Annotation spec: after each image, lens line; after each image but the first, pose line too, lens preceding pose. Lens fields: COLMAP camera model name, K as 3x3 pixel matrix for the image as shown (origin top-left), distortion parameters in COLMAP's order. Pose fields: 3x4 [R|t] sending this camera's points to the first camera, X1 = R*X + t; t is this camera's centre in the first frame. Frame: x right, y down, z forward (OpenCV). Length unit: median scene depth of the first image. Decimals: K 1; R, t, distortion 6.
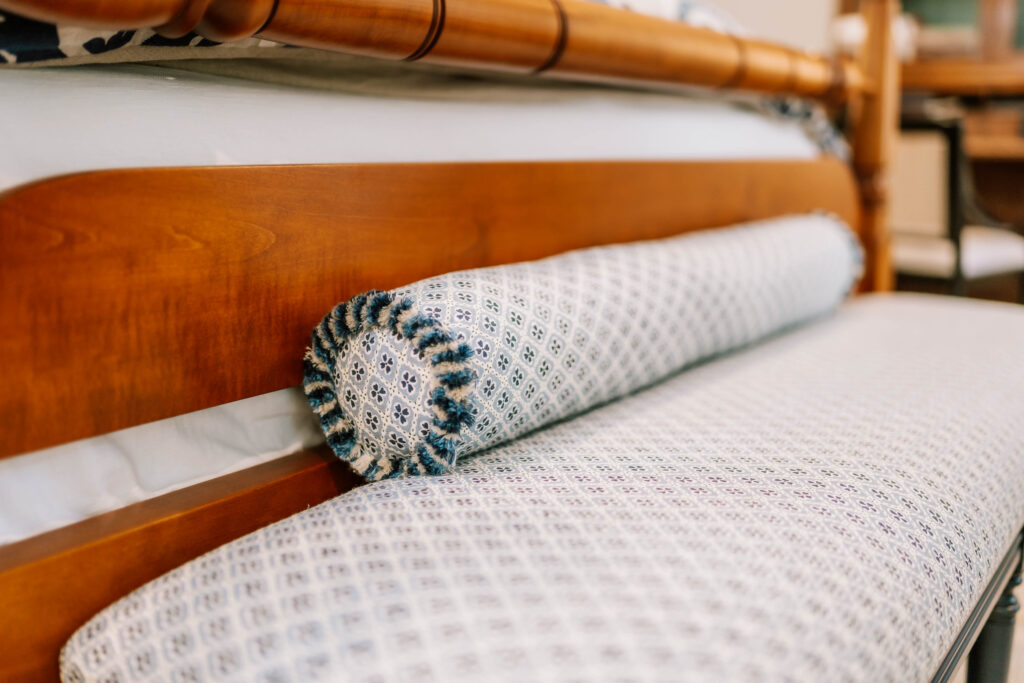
lens RADIAL K [[1014.3, 0, 512.0], [0, 1014.3, 341.5], [0, 0, 1]] dist [-0.014865, -0.017231]
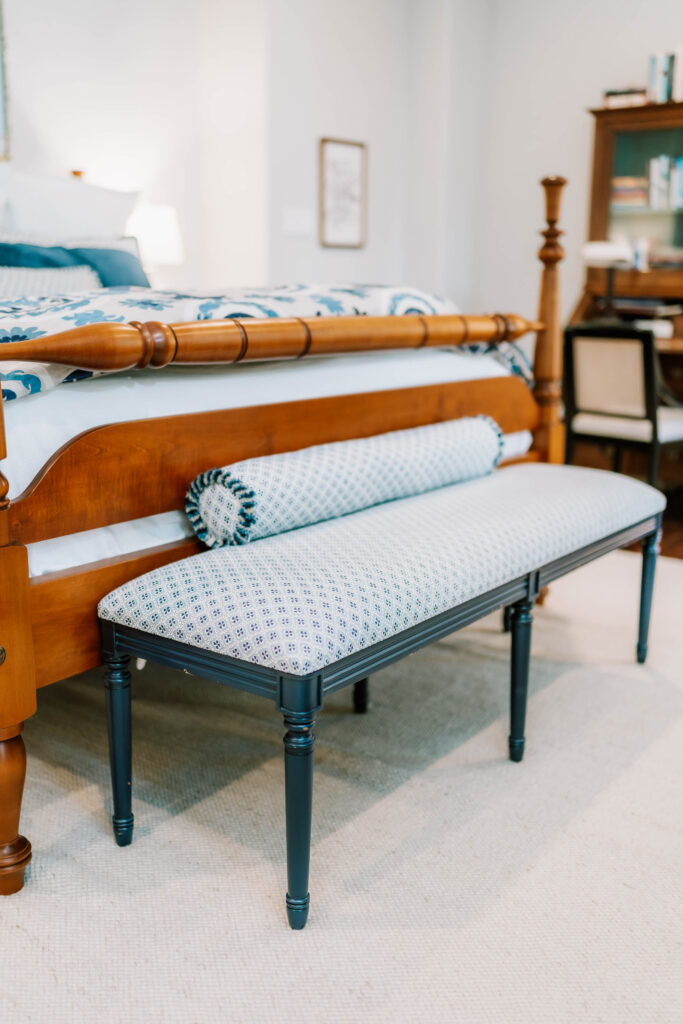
lens RADIAL K [[1014.3, 0, 341.5], [0, 1014.3, 512.0], [0, 0, 1]] dist [-0.014865, -0.017231]
pose [[0.999614, 0.001036, -0.027761, 0.228210], [-0.000576, 0.999862, 0.016574, 0.013086], [0.027775, -0.016551, 0.999477, -1.385609]]
